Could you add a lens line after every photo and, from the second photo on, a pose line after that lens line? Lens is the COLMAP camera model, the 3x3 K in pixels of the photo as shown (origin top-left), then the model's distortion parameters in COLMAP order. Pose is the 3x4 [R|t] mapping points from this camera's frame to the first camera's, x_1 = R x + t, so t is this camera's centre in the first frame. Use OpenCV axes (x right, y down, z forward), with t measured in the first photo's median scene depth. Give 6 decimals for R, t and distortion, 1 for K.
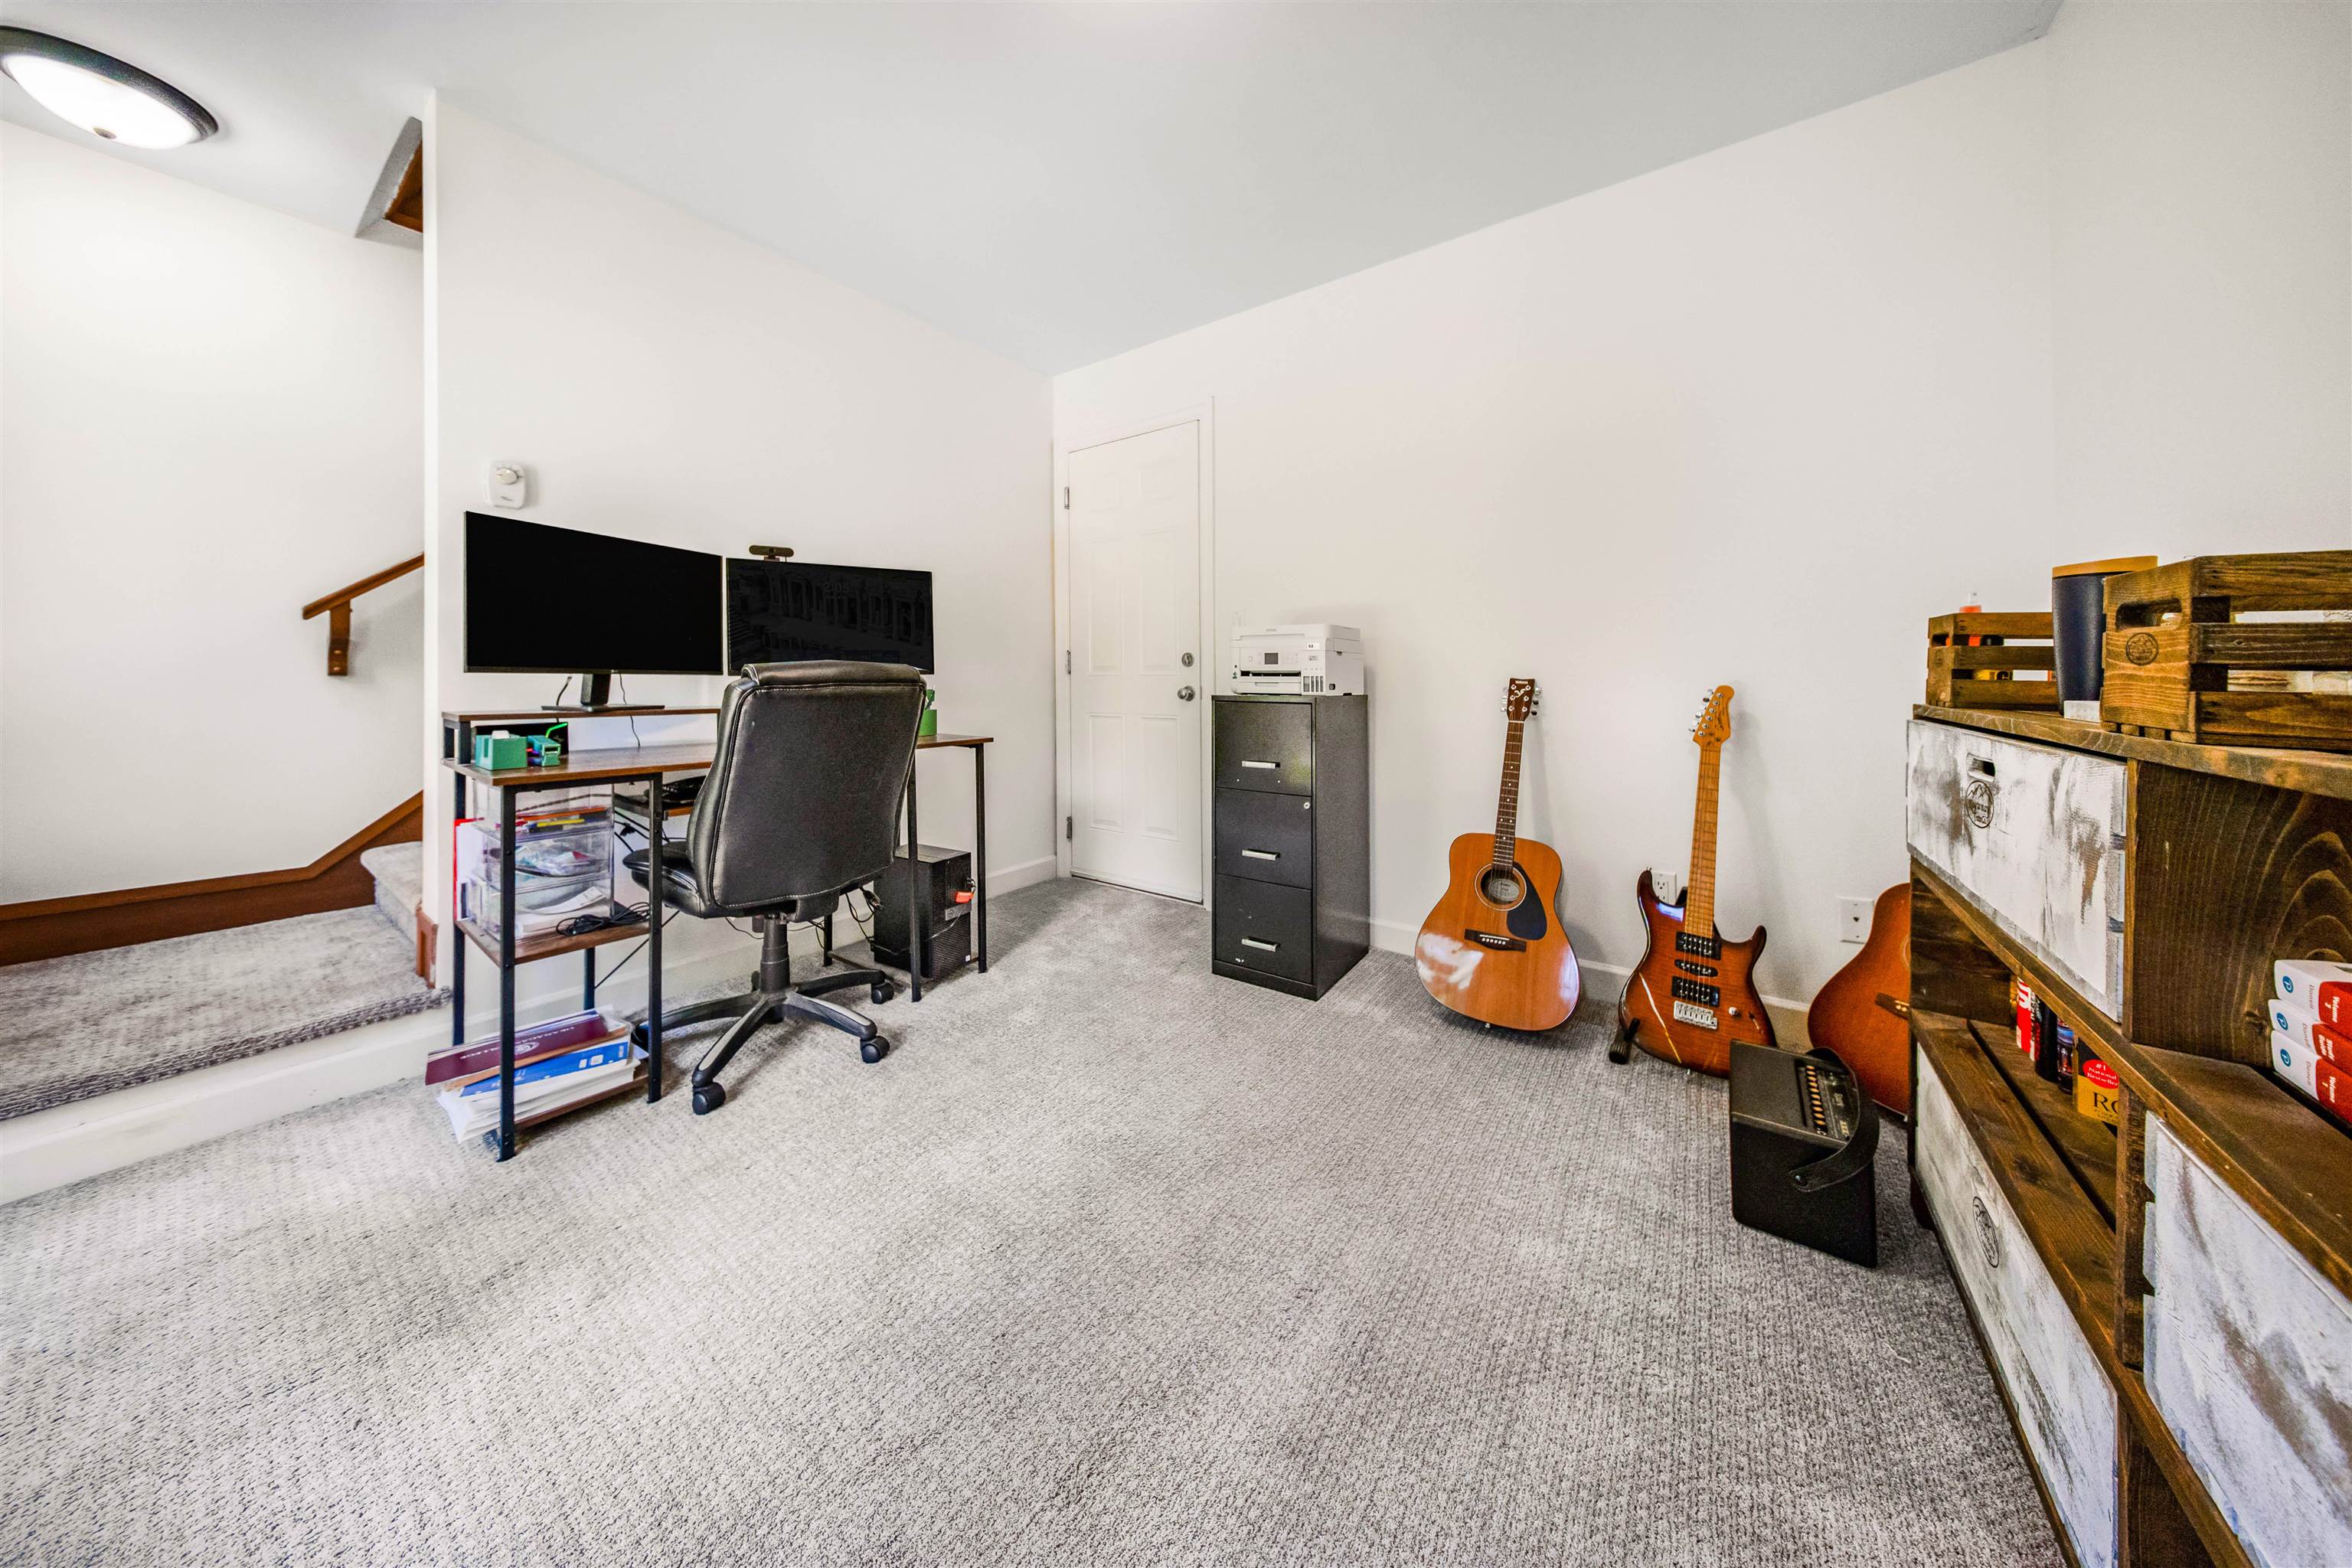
lens RADIAL K [[728.3, 0, 1175.6], [0, 728.3, 673.8], [0, 0, 1]] dist [0.000500, -0.000001]
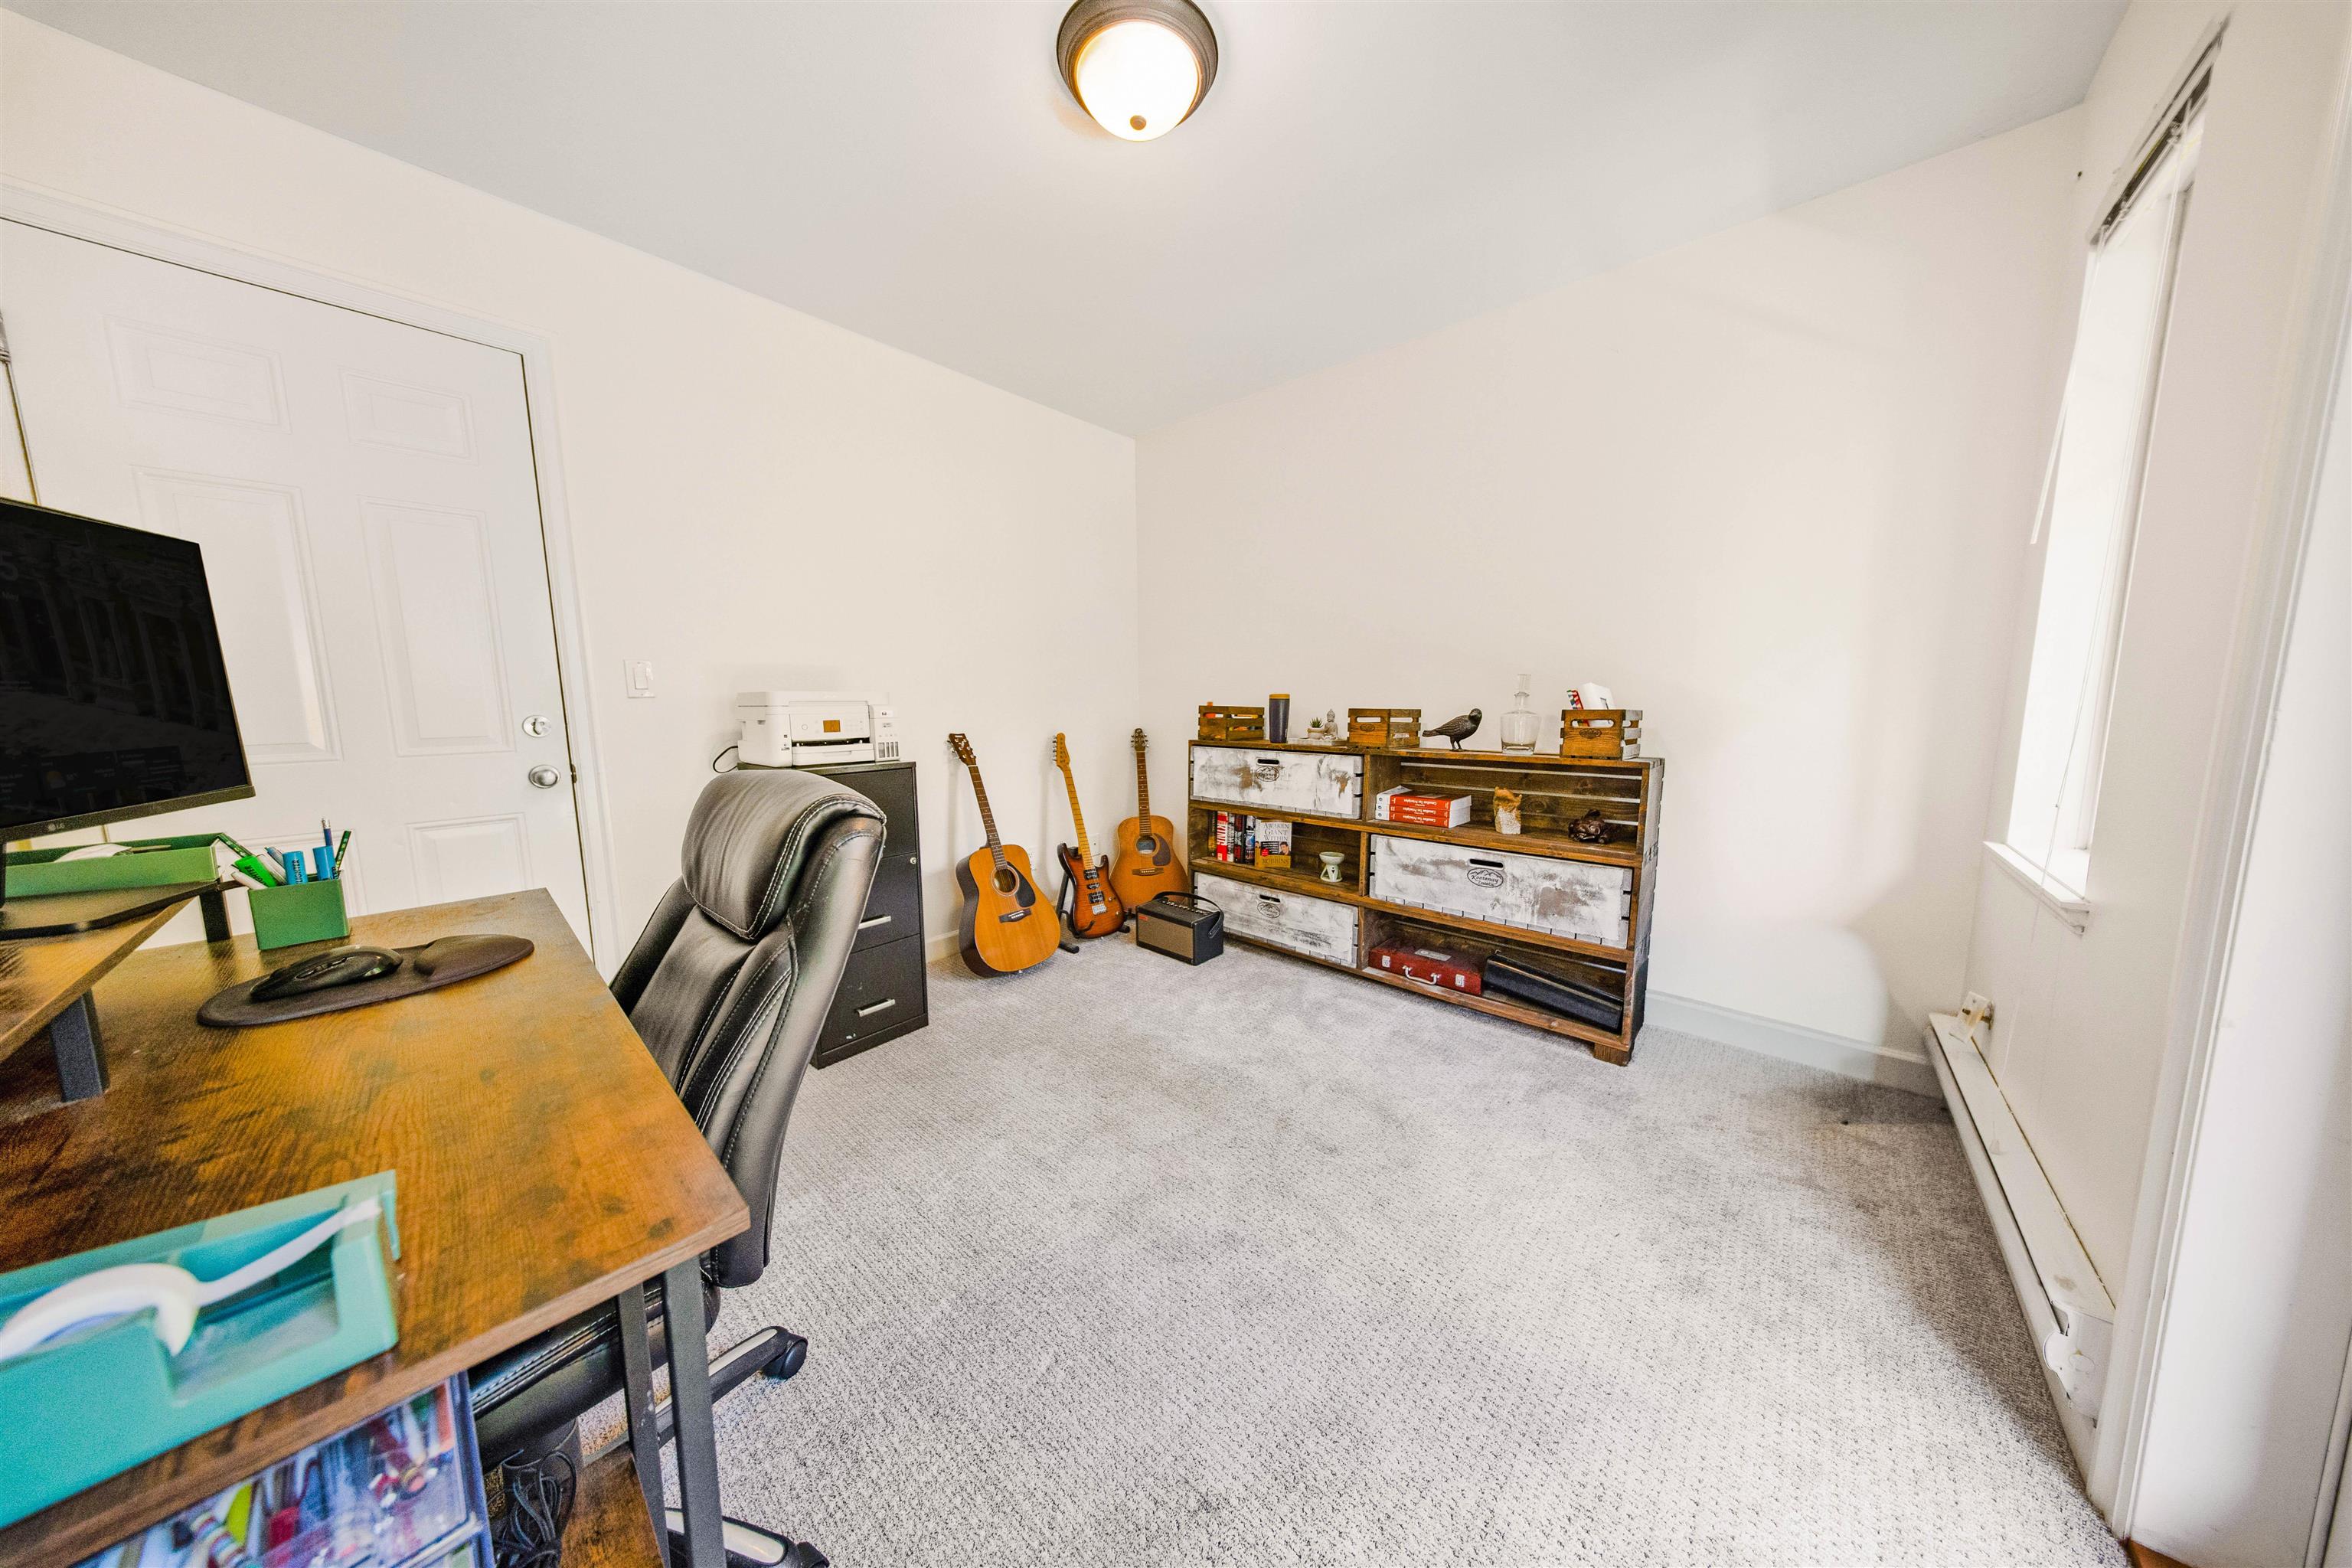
lens RADIAL K [[683.8, 0, 1172.1], [0, 683.8, 779.2], [0, 0, 1]] dist [-0.005764, 0.000328]
pose [[0.105131, -0.120783, 0.987096, -0.758710], [0.004247, 0.992642, 0.121009, -0.061559], [-0.994449, -0.008529, 0.104871, 0.485904]]
